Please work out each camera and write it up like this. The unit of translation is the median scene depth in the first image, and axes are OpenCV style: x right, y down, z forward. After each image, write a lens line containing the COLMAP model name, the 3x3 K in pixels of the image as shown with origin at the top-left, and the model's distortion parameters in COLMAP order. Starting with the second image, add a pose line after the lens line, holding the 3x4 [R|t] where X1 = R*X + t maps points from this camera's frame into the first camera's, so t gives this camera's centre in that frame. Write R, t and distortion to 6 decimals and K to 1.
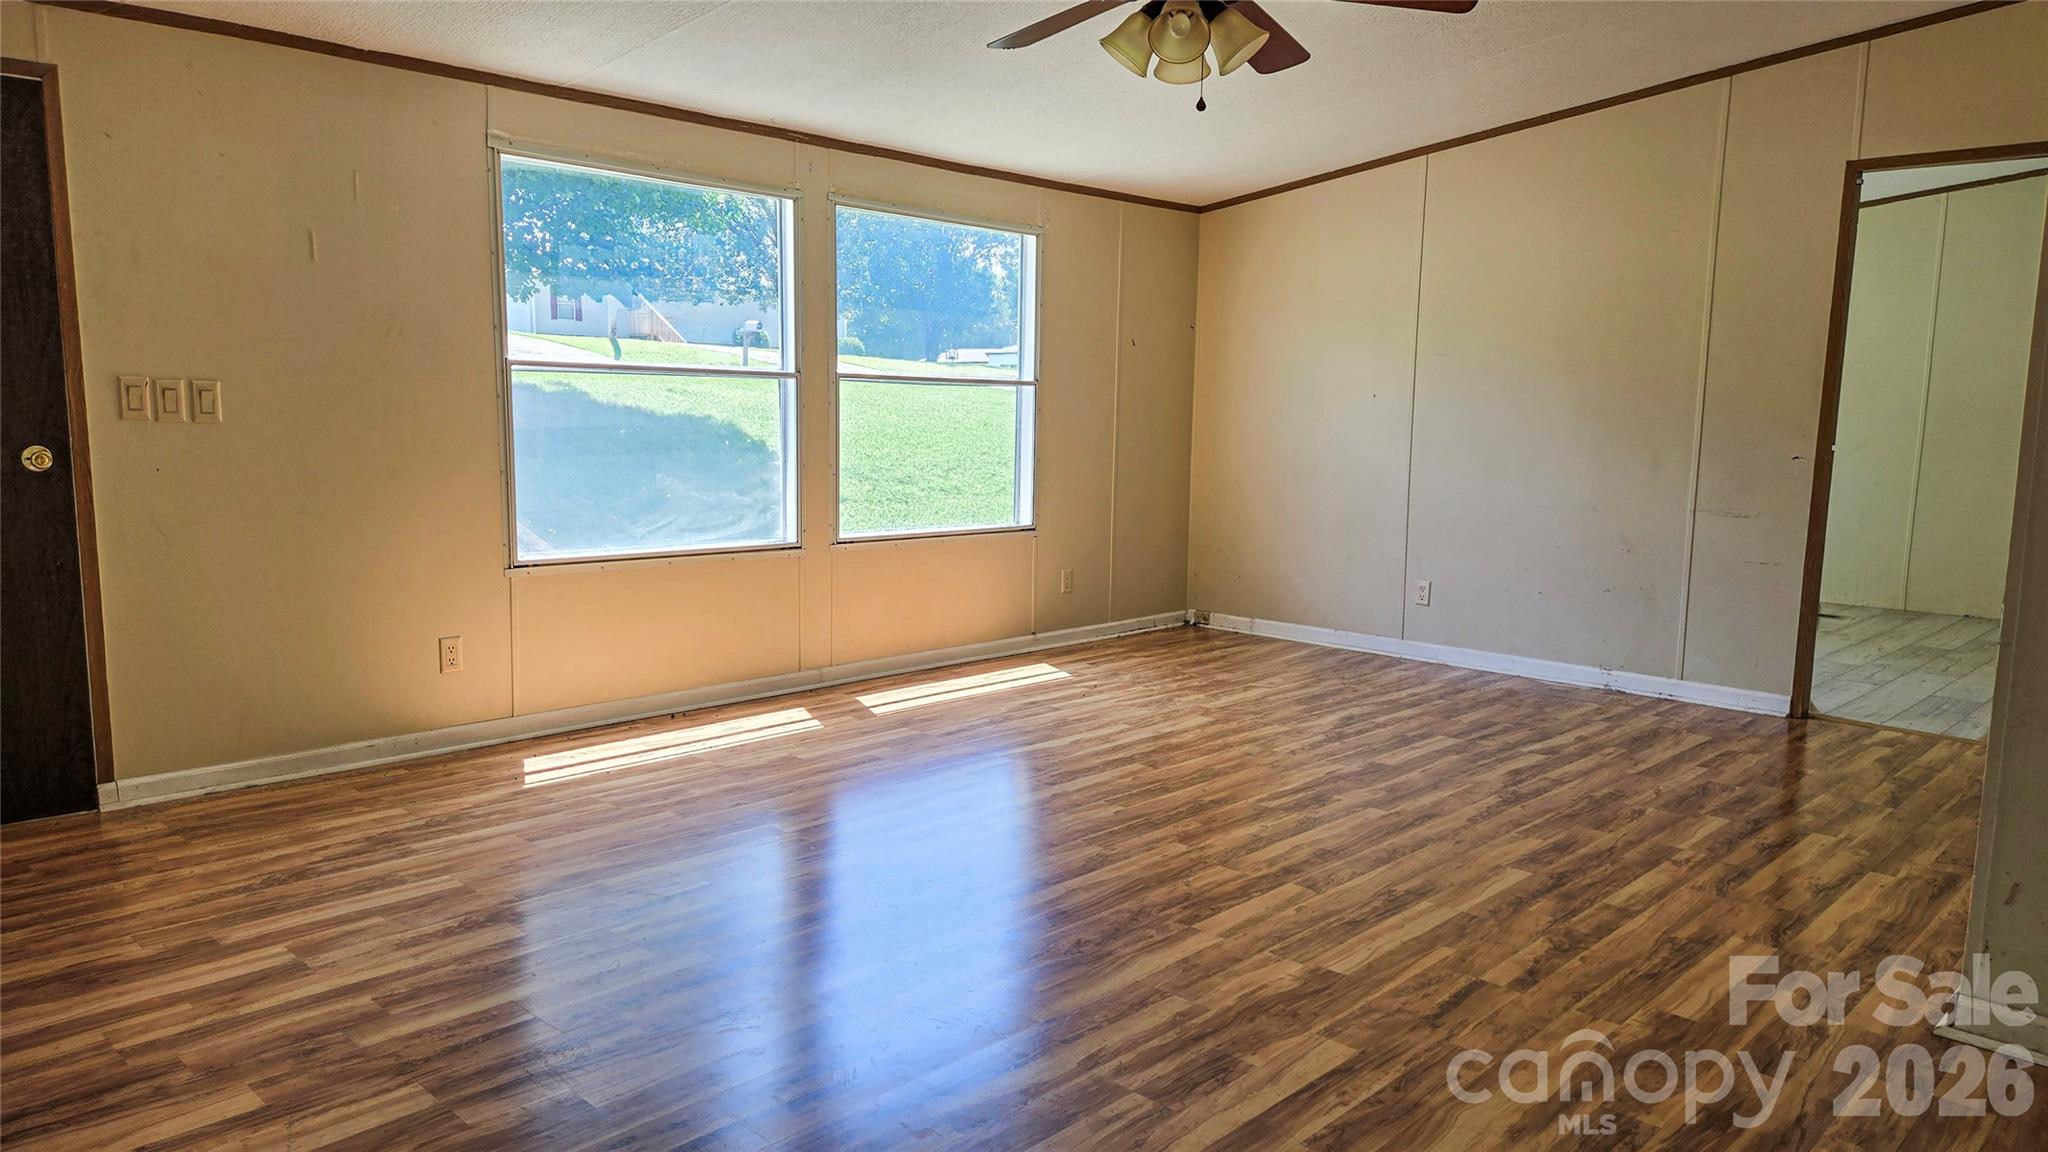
lens RADIAL K [[1315.8, 0, 1027.8], [0, 1315.8, 598.6], [0, 0, 1]] dist [0.050240, -0.063463]
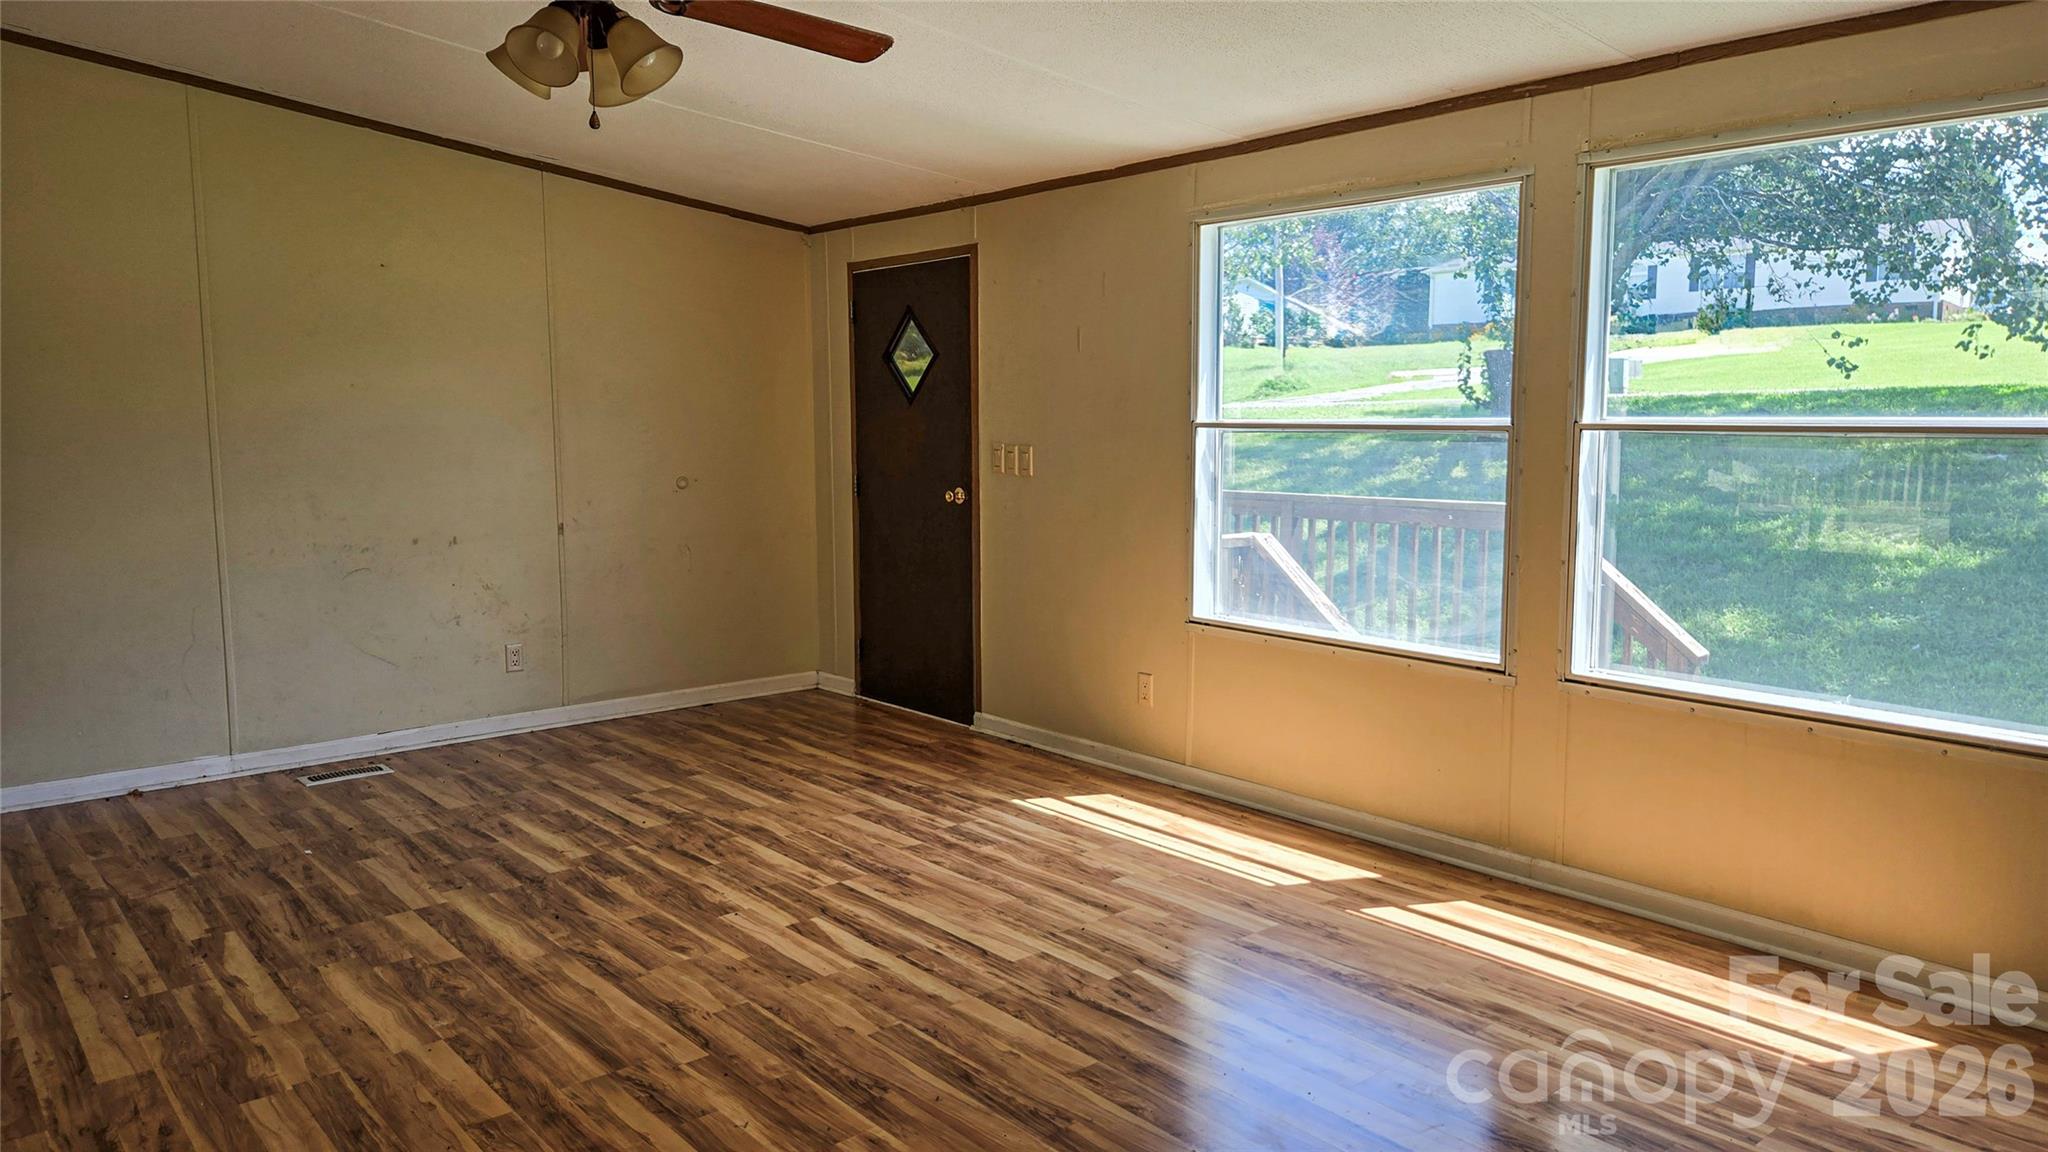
lens RADIAL K [[1376.7, 0, 1030.4], [0, 1376.7, 574.6], [0, 0, 1]] dist [0.085442, -0.075224]
pose [[-0.089120, 0.100894, -0.990898, 0.838954], [-0.143088, 0.983240, 0.112983, -0.200384], [0.985689, 0.151854, -0.073189, 1.160137]]
